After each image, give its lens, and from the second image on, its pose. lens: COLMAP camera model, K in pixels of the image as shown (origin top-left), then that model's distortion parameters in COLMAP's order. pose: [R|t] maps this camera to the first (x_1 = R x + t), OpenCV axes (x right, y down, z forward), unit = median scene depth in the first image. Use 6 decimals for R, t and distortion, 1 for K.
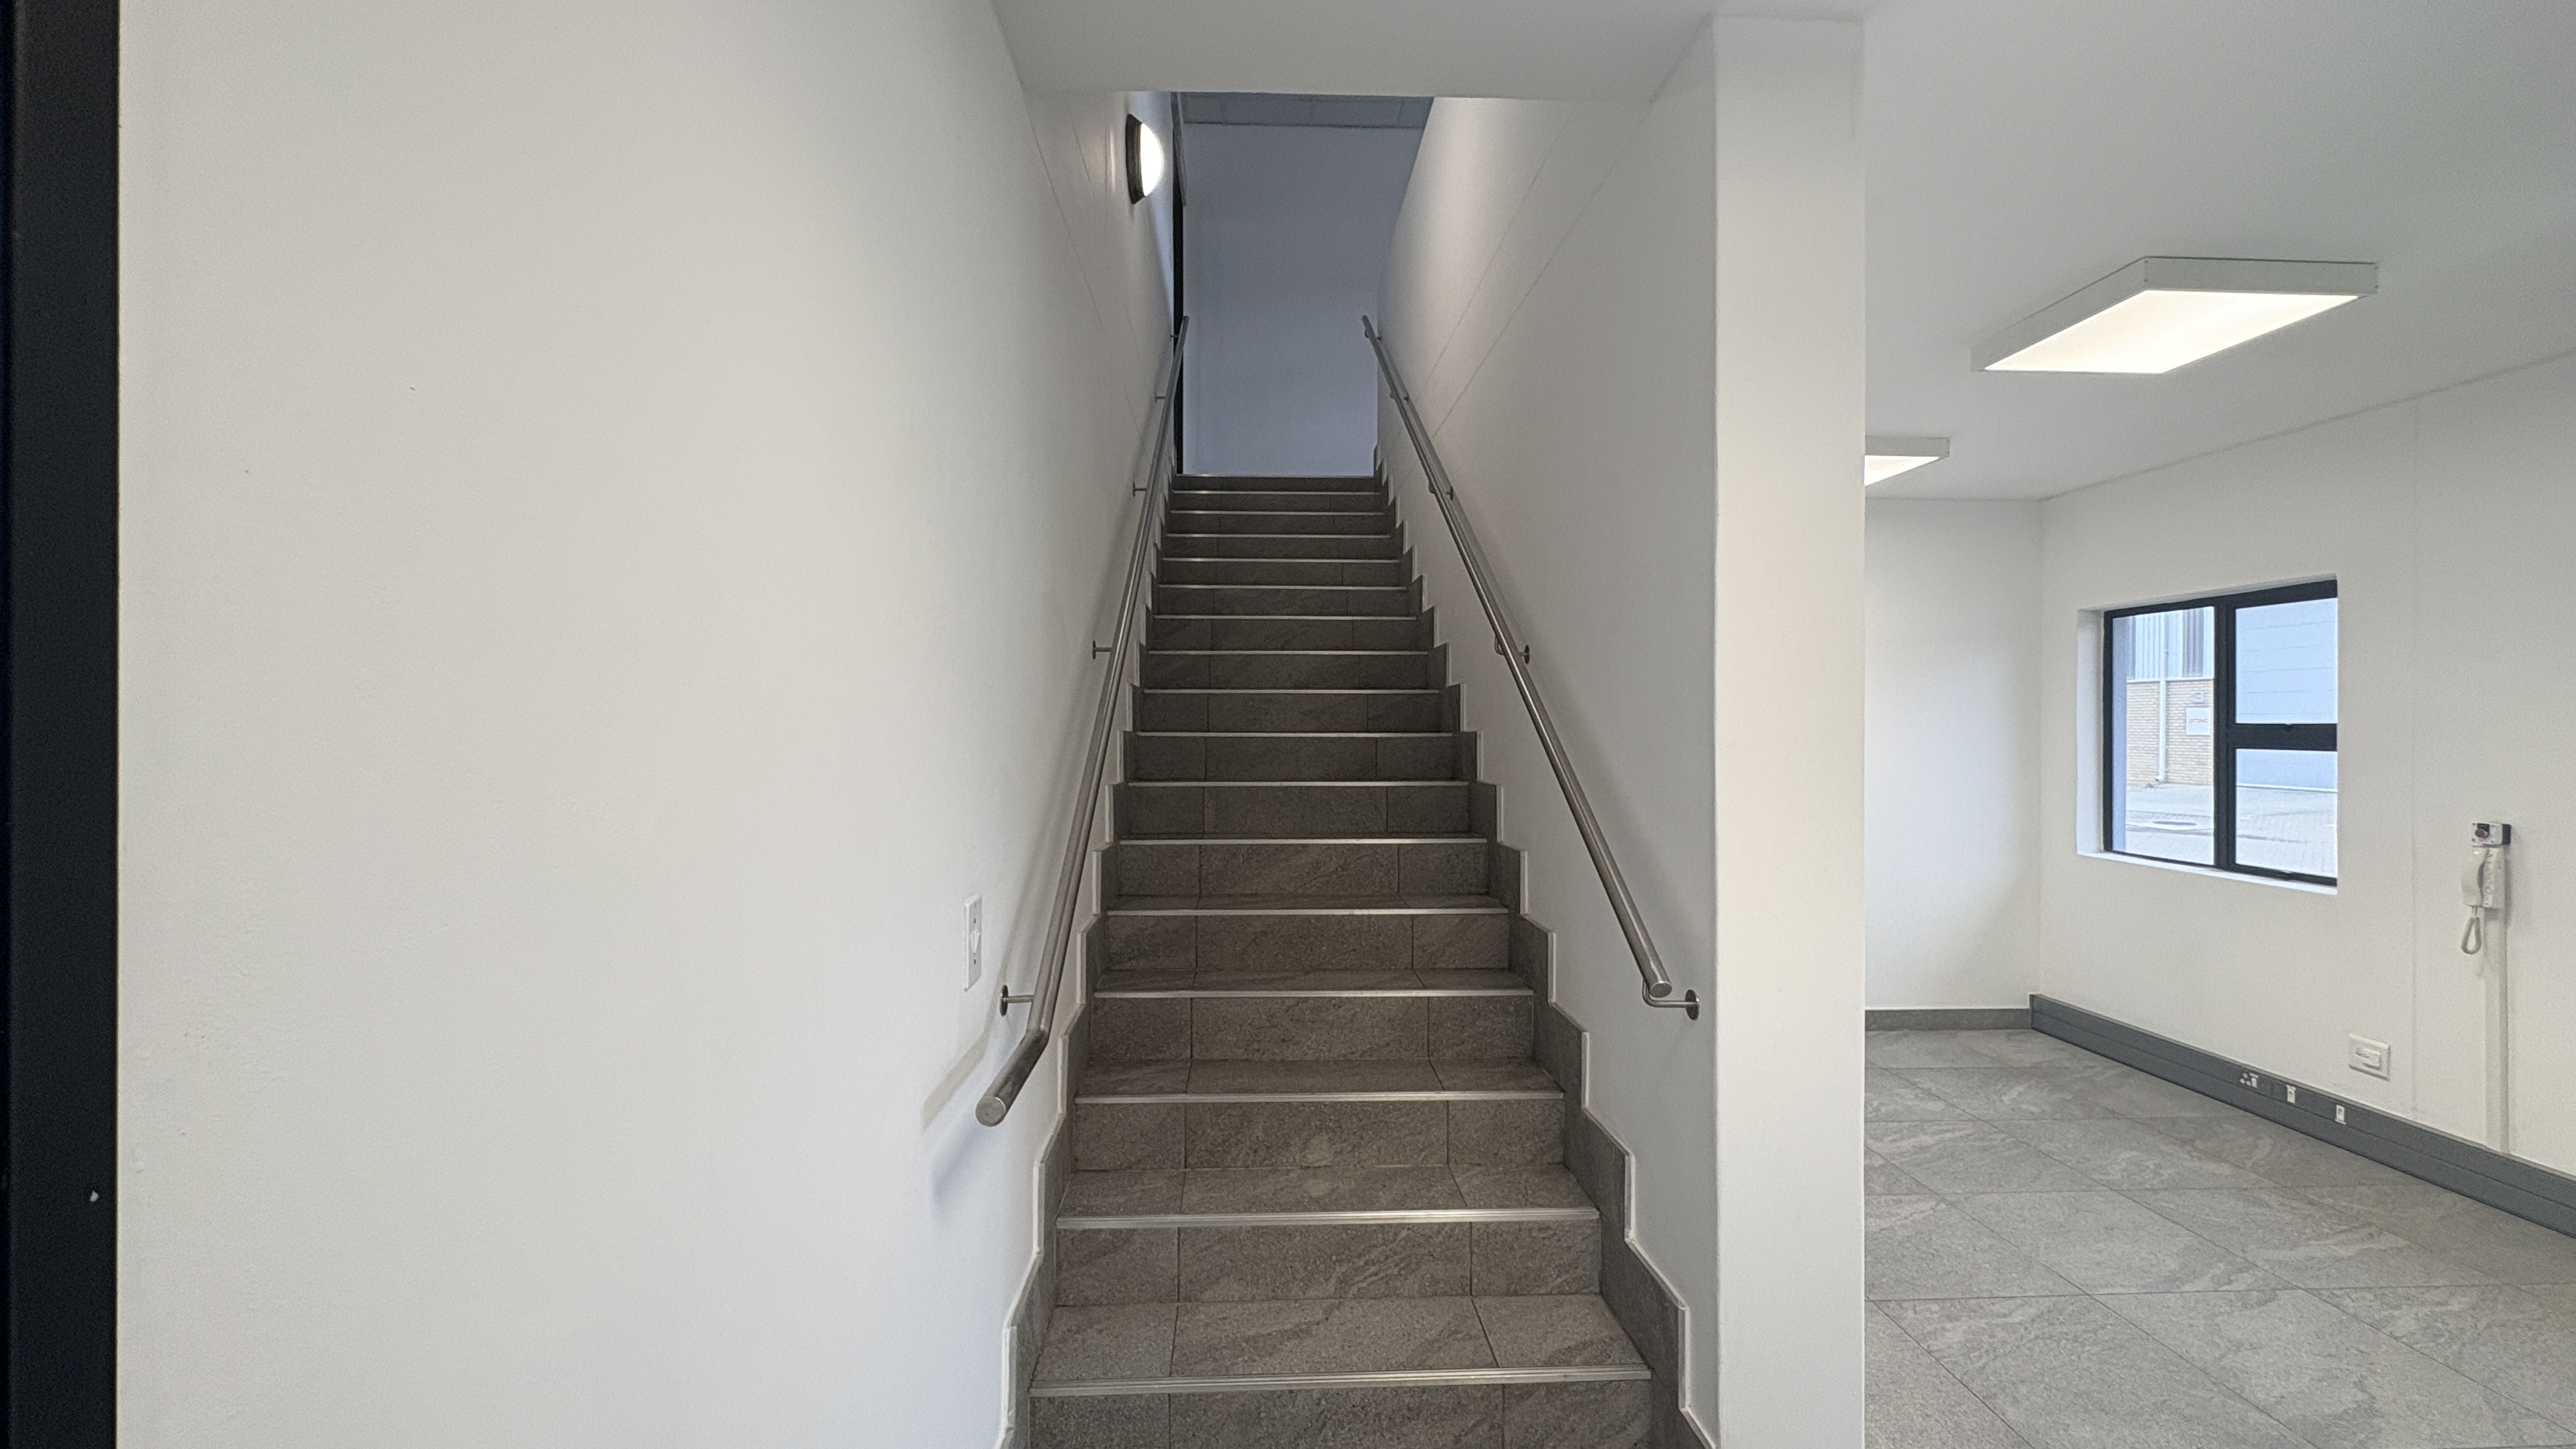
lens RADIAL K [[1034.5, 0, 1293.4], [0, 1034.5, 725.7], [0, 0, 1]] dist [0.006641, -0.001218]
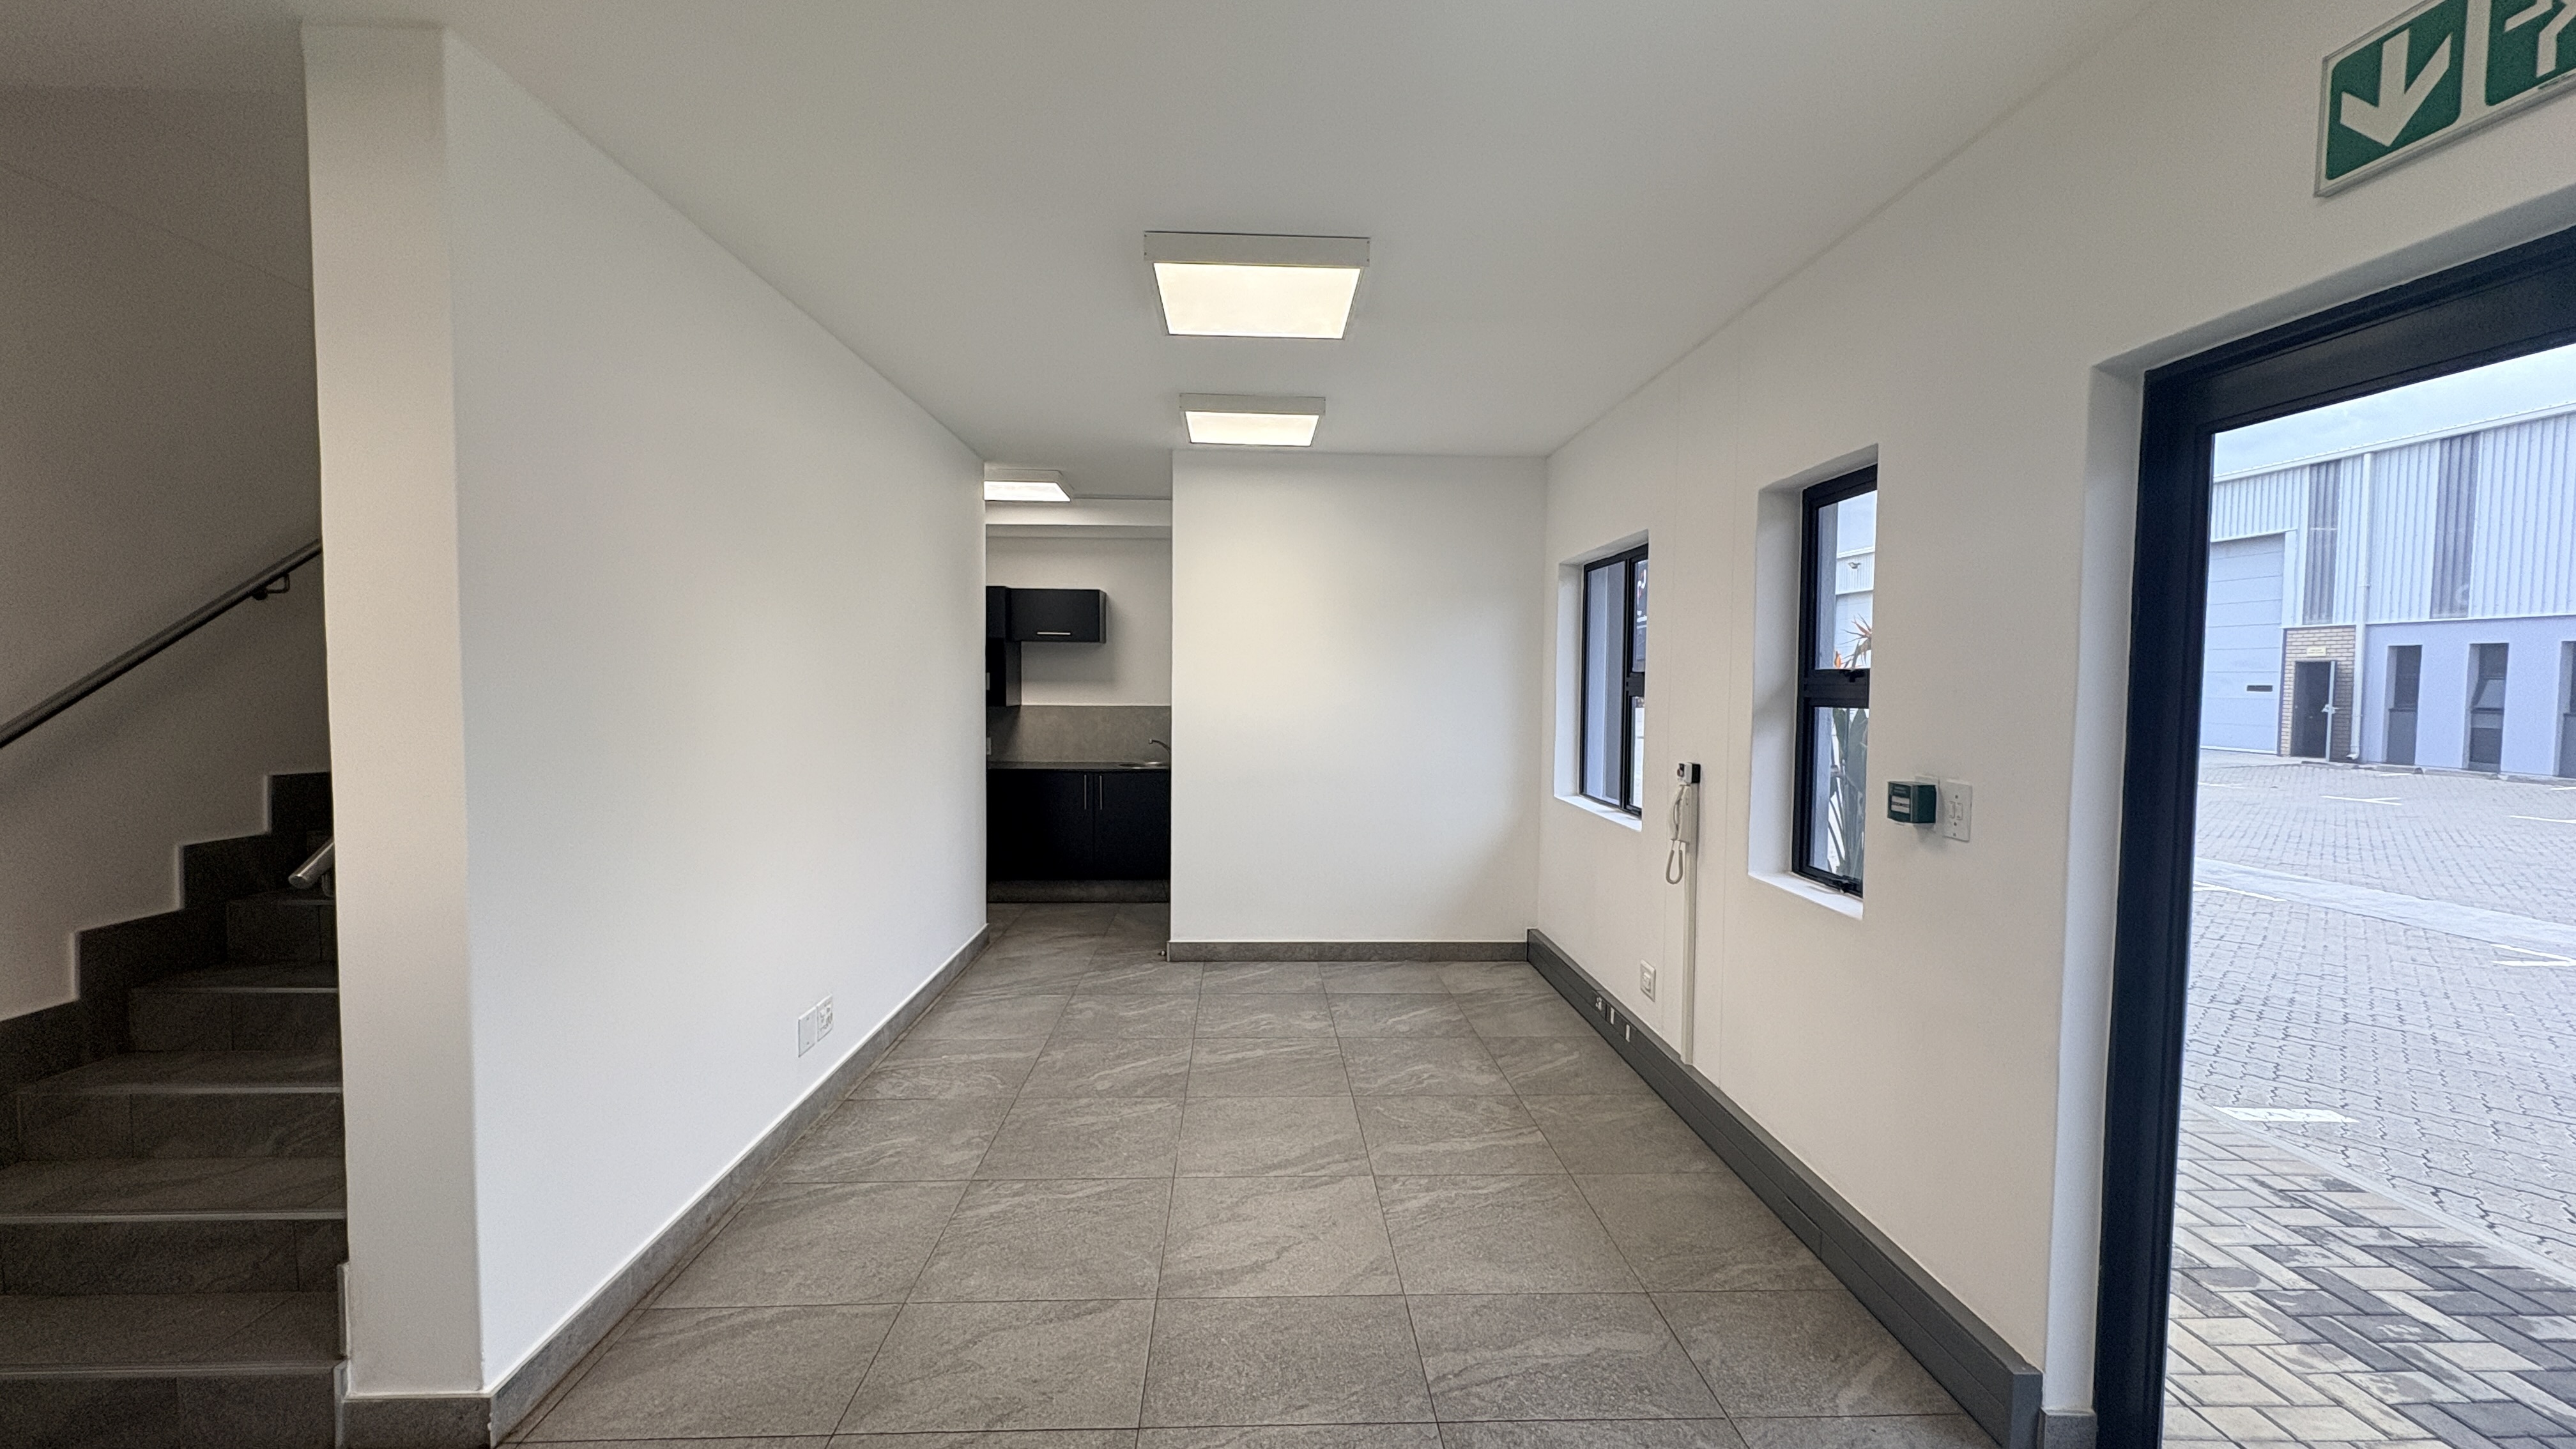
lens RADIAL K [[1034.5, 0, 1287.8], [0, 1034.5, 726.0], [0, 0, 1]] dist [0.006641, -0.001218]
pose [[0.999865, 0.007654, -0.014561, 0.711254], [-0.006993, 0.998964, 0.044956, 0.010370], [0.014890, -0.044848, 0.998883, -0.067381]]
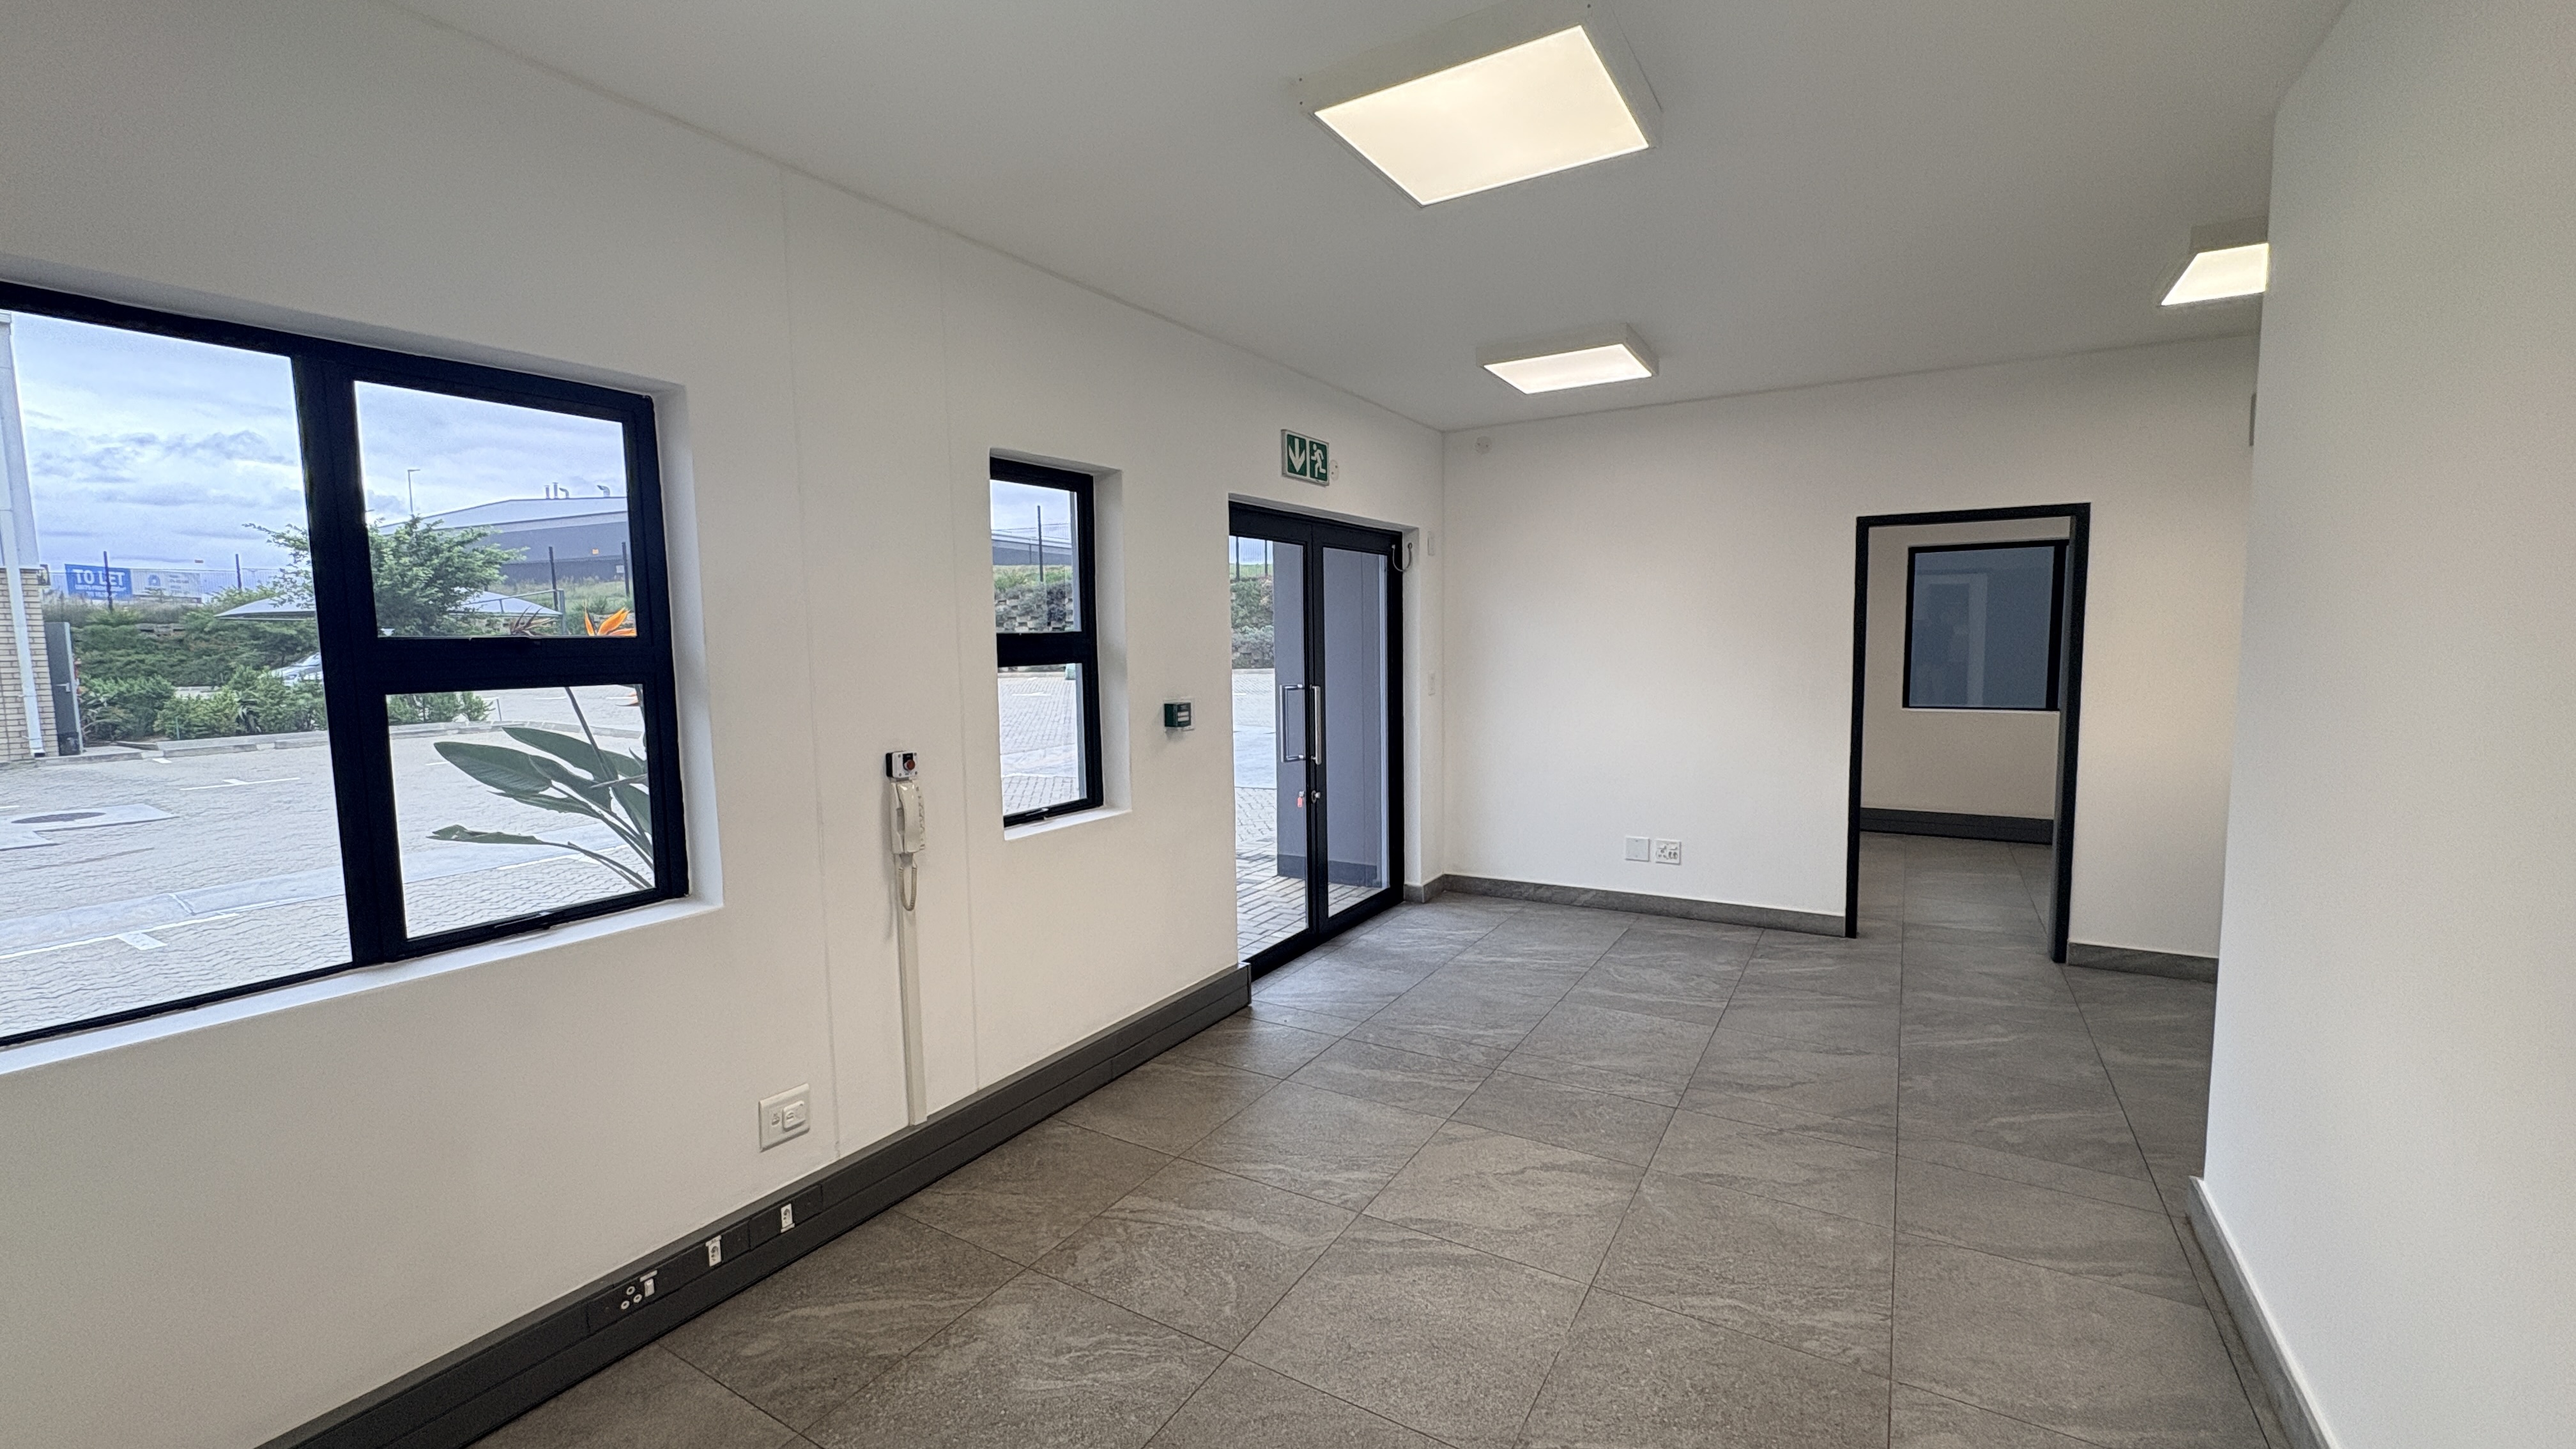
lens RADIAL K [[1034.5, 0, 1282.8], [0, 1034.5, 728.7], [0, 0, 1]] dist [0.006641, -0.001218]
pose [[-0.824576, -0.039095, 0.564399, 0.402140], [0.016278, 0.995557, 0.092742, 0.002429], [-0.565517, 0.085660, -0.820276, 1.431380]]
